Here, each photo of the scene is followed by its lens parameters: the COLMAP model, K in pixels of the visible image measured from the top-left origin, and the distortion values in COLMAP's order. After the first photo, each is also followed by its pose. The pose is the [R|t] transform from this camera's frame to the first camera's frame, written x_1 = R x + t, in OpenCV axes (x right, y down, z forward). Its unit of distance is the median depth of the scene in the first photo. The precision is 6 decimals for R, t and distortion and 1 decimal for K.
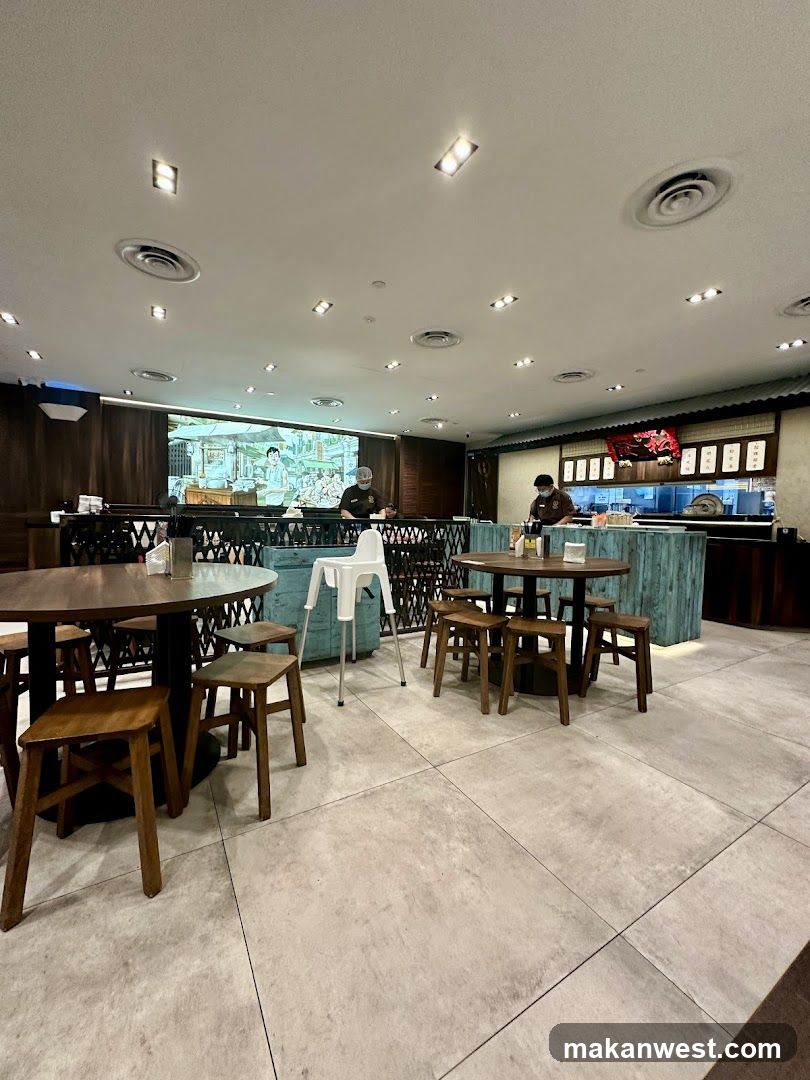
lens RADIAL K [[429.7, 0, 405.0], [0, 429.7, 540.0], [0, 0, 1]] dist [-0.000692, -0.000398]
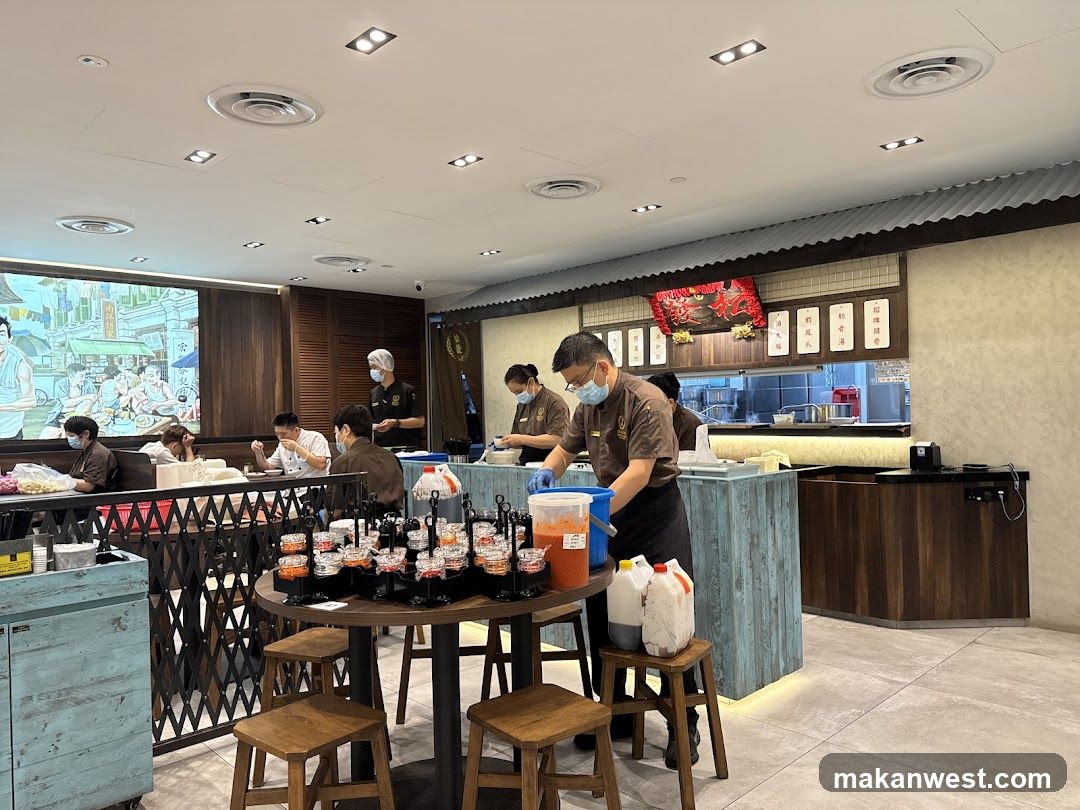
lens RADIAL K [[757.3, 0, 540.0], [0, 757.3, 405.0], [0, 0, 1]] dist [0.077835, -0.113091]
pose [[0.974095, -0.041823, 0.222237, 0.110989], [0.057390, 0.996295, -0.064051, -0.038580], [-0.218735, 0.075146, 0.972887, 0.074382]]
